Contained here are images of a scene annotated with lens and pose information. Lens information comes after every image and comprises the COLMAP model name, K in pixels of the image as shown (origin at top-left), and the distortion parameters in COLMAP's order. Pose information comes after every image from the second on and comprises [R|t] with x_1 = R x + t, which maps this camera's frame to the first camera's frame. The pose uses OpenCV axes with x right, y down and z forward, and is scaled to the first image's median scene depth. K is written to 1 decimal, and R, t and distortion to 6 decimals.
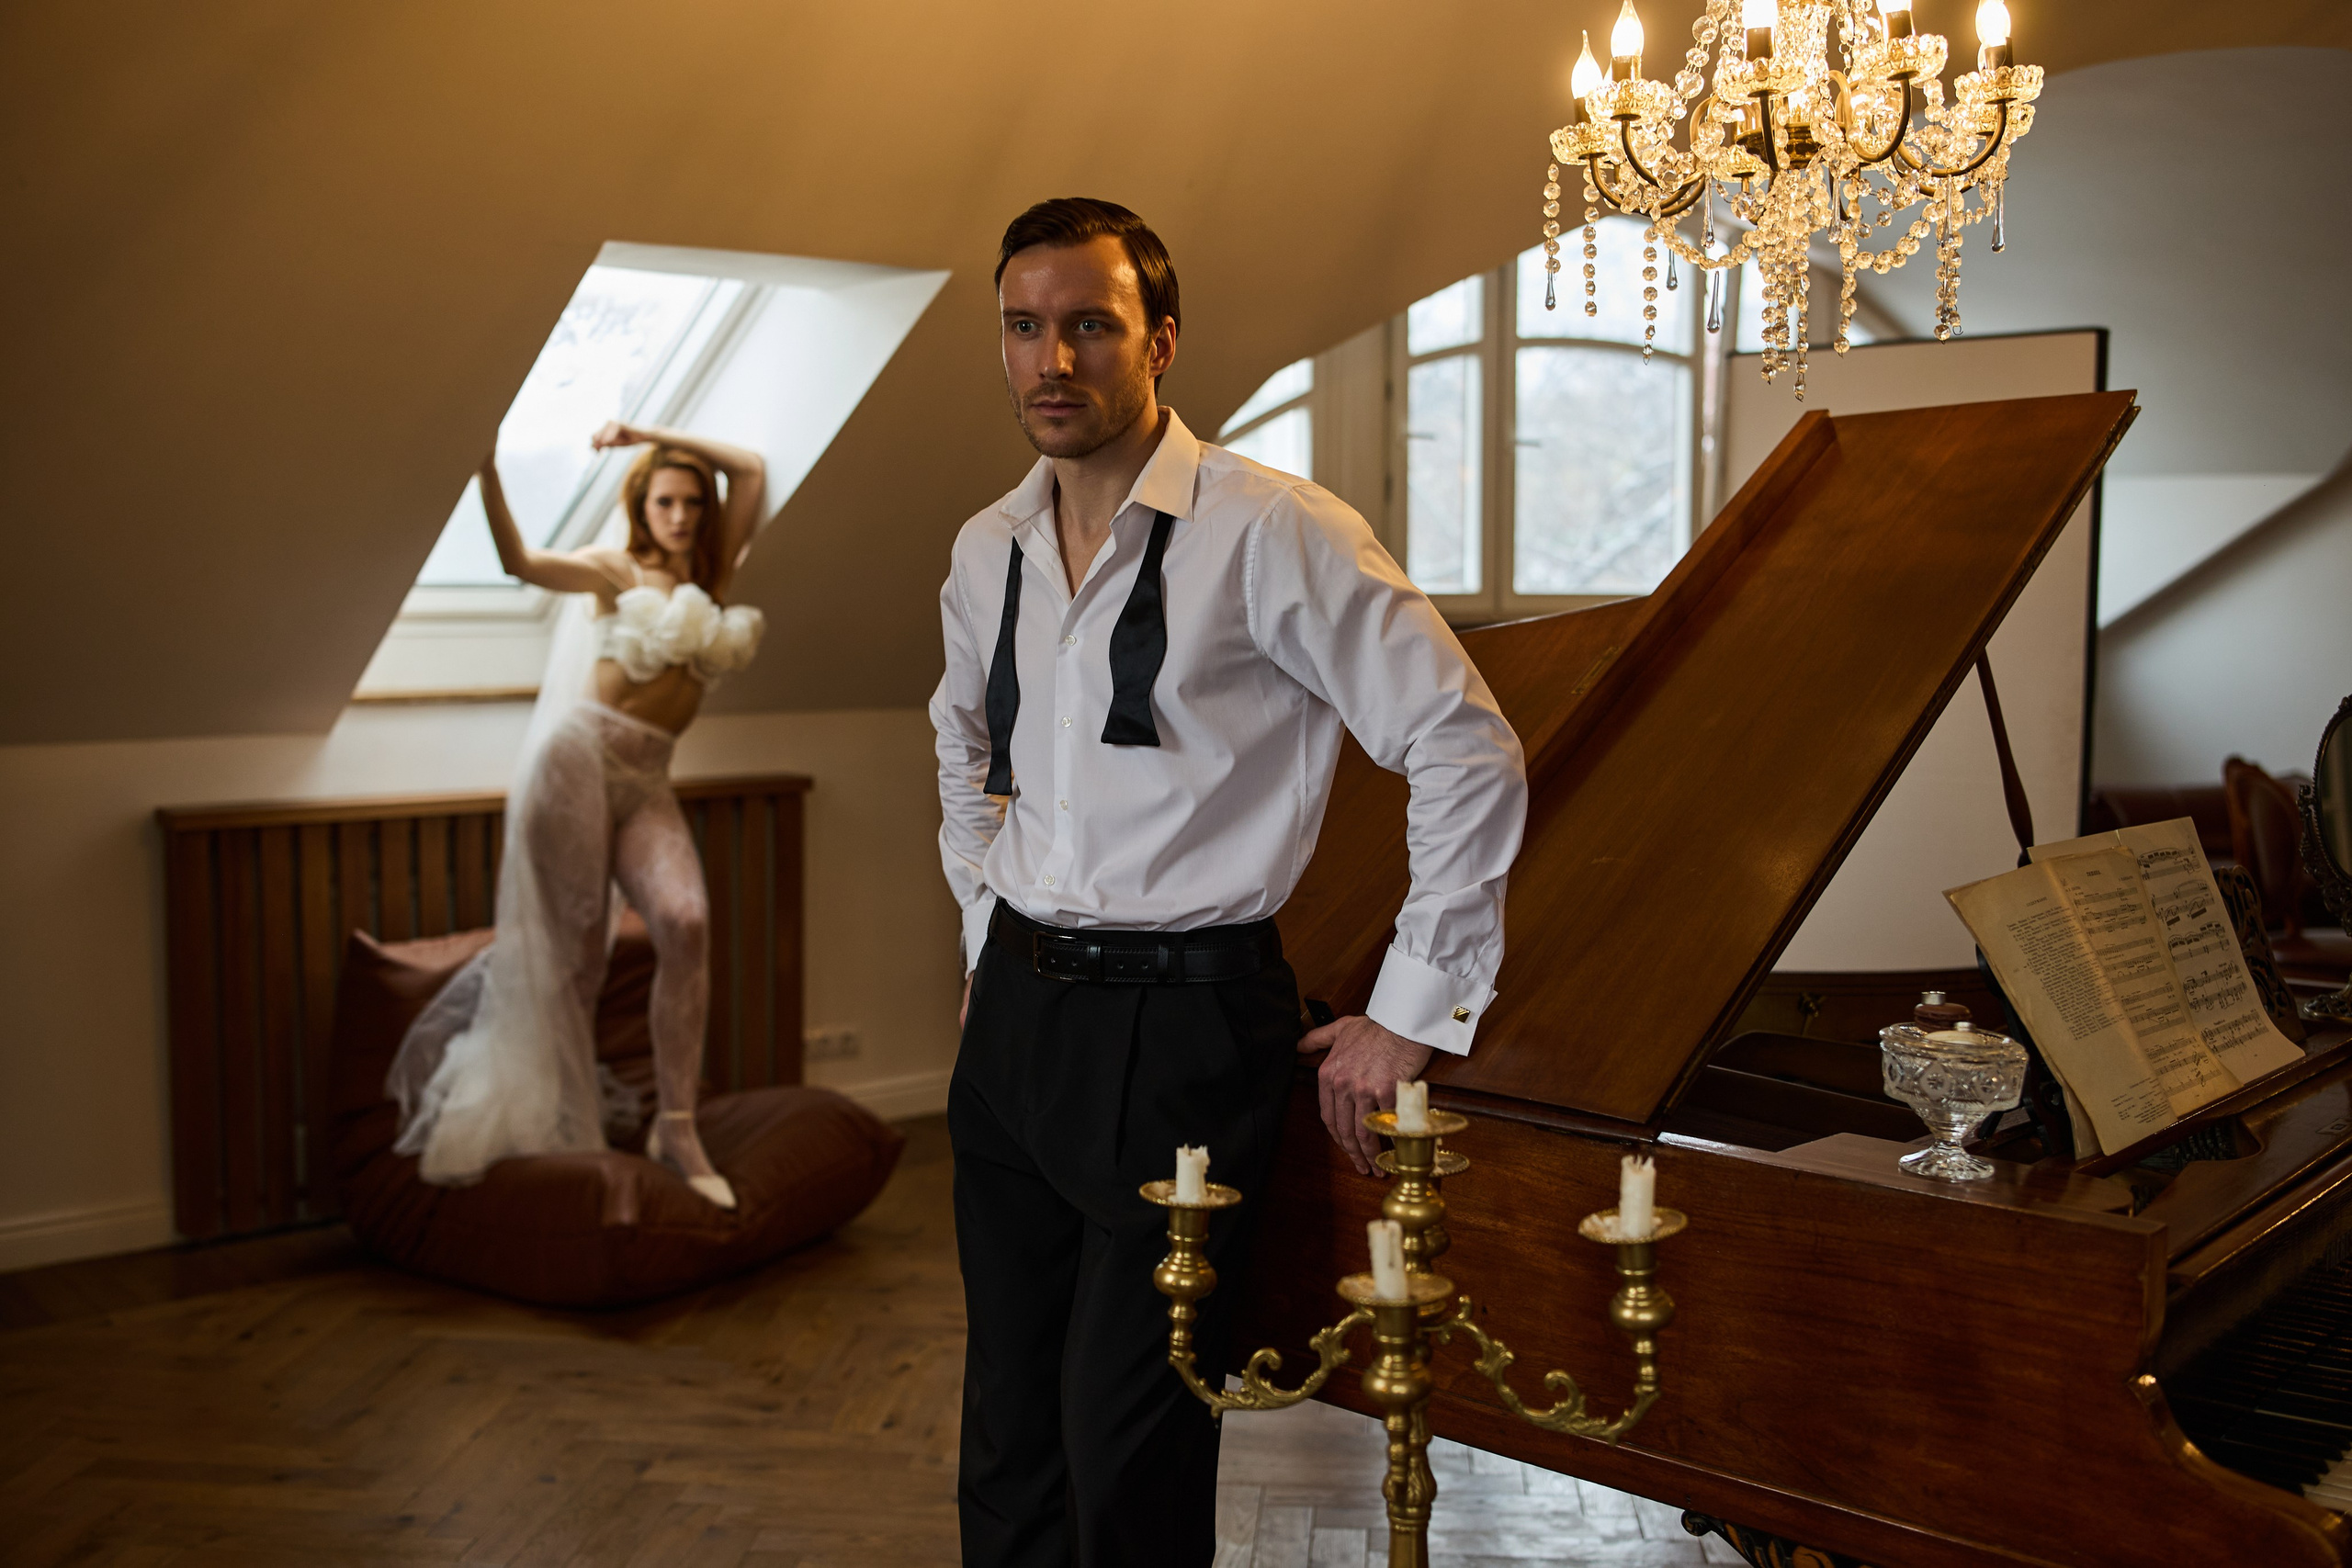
lens RADIAL K [[2414.4, 0, 1211.0], [0, 2414.4, 781.6], [0, 0, 1]] dist [-0.057201, -0.000309]
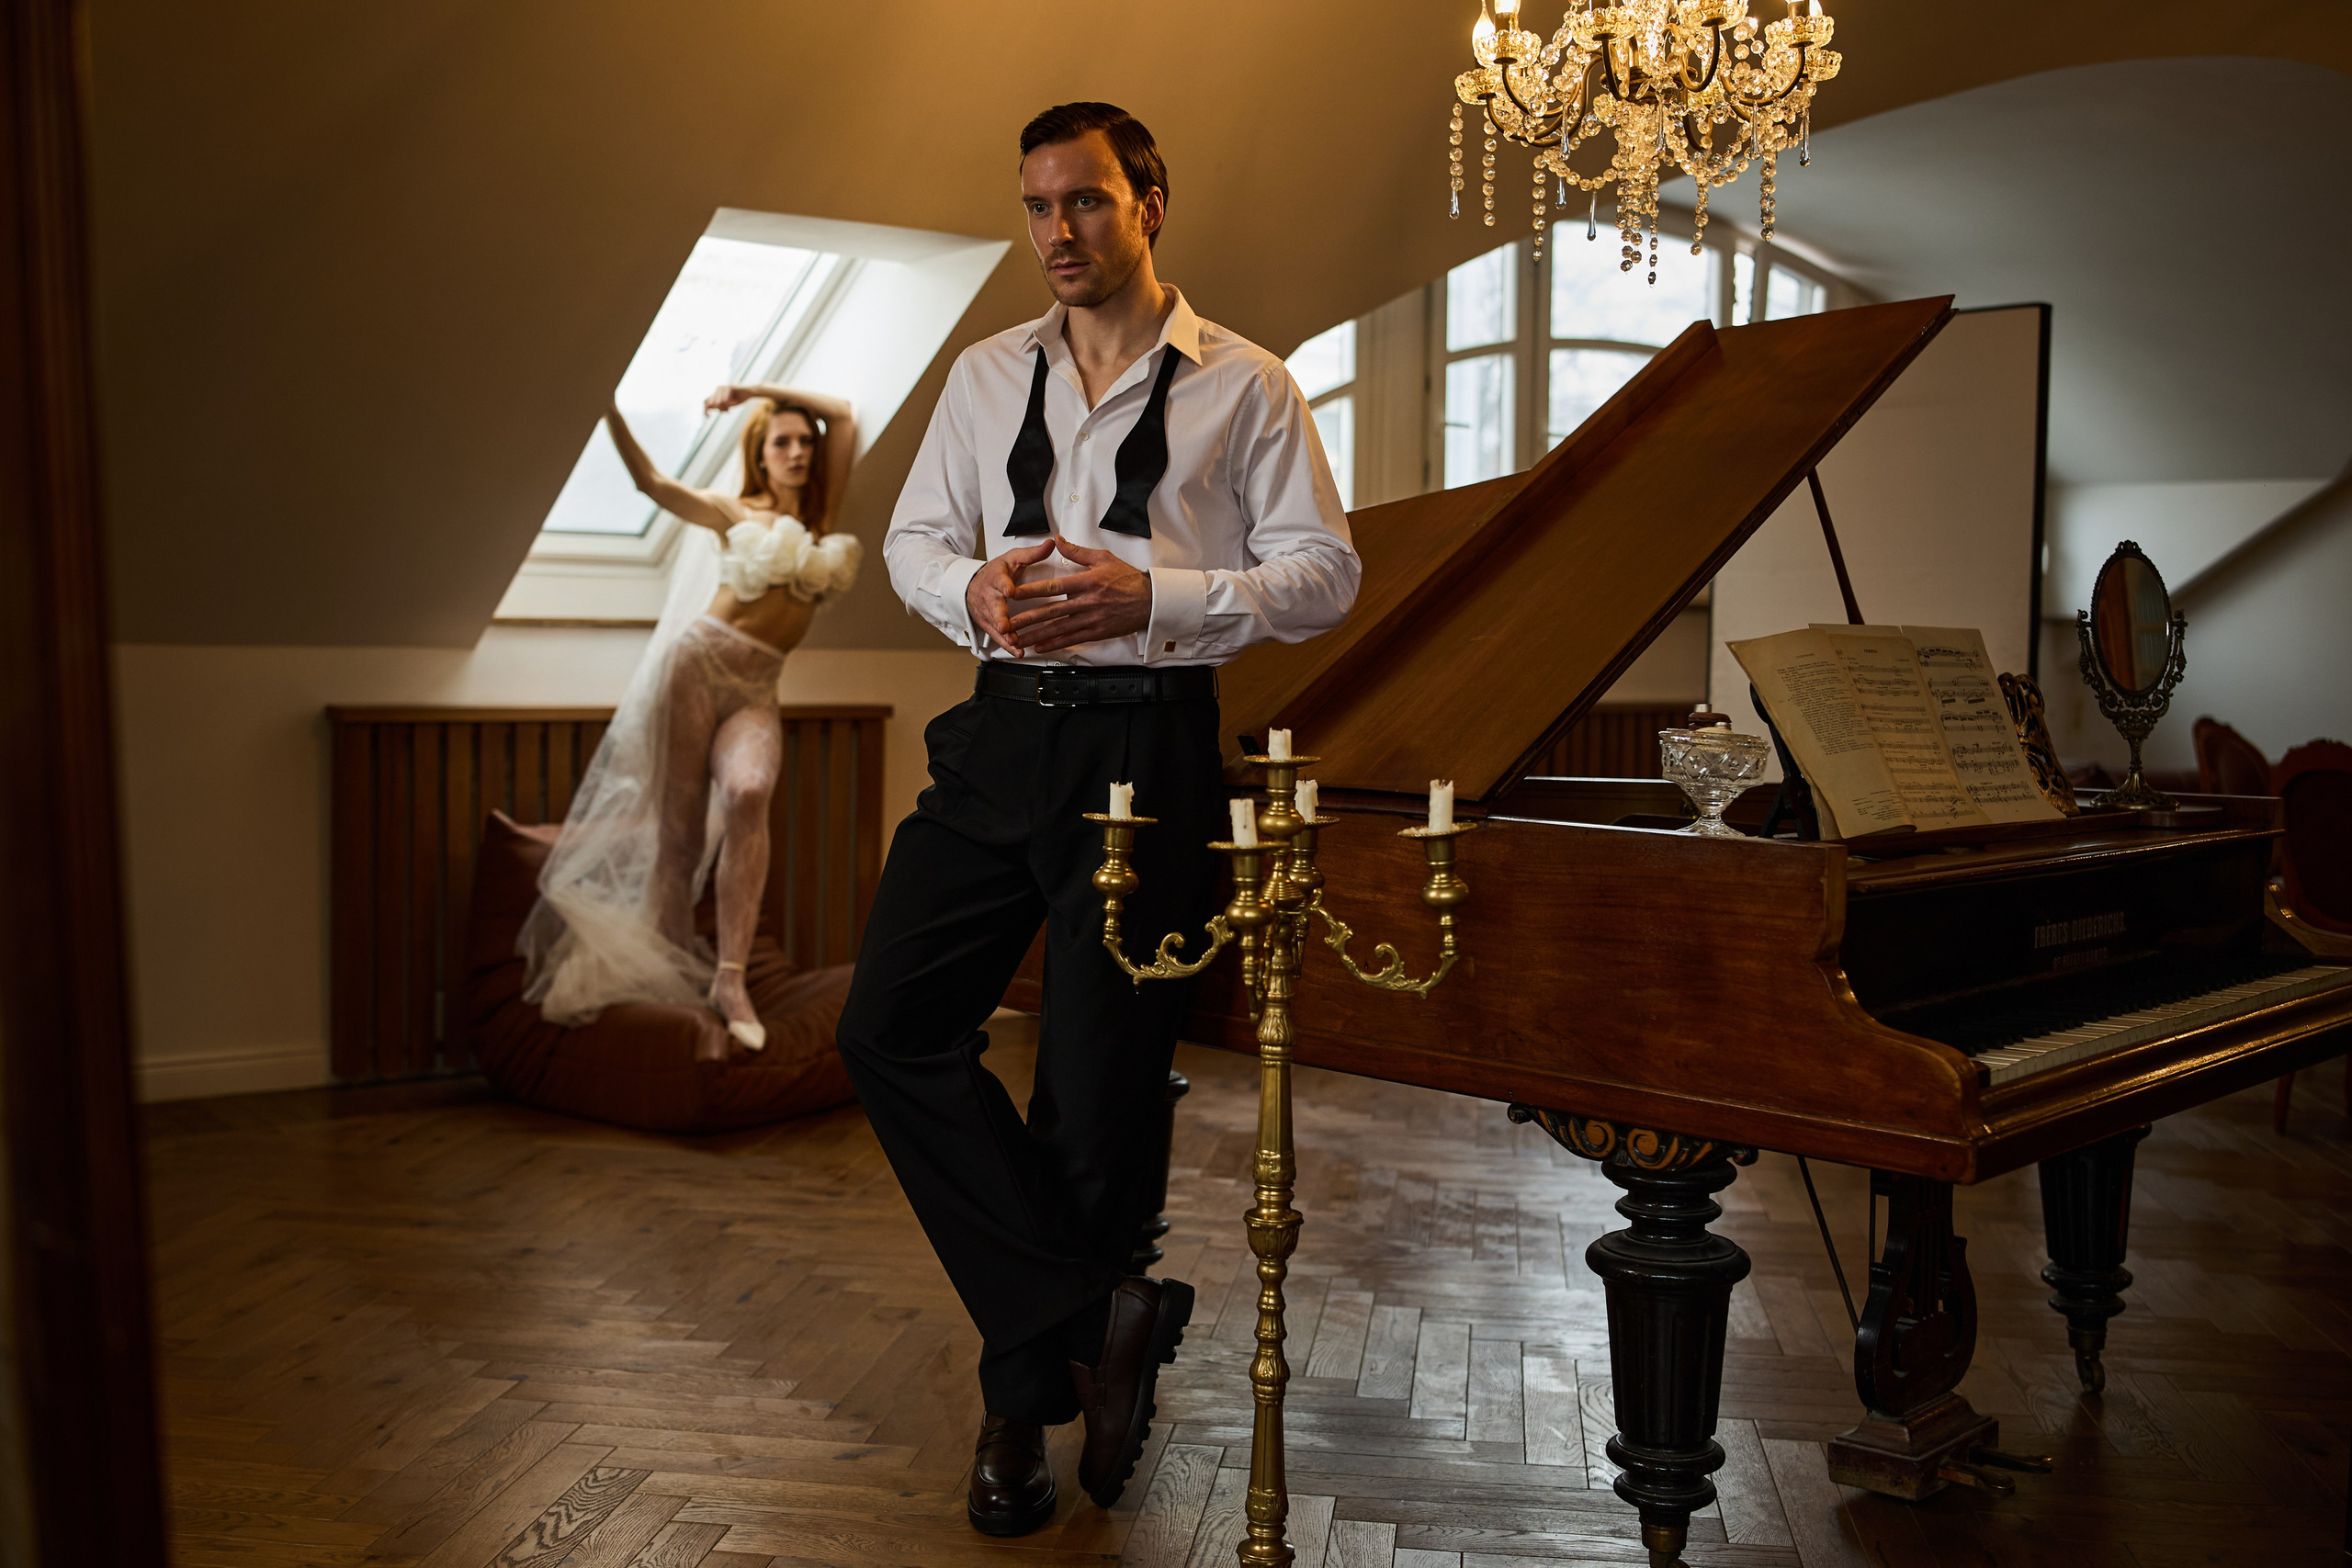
lens RADIAL K [[2455.1, 0, 1176.0], [0, 2455.1, 784.0], [0, 0, 1]] dist [-0.059992, 0.016680]
pose [[0.997975, 0.013665, -0.062122, 0.060757], [-0.015687, 0.999359, -0.032173, 0.110023], [0.061643, 0.033083, 0.997550, -0.211849]]
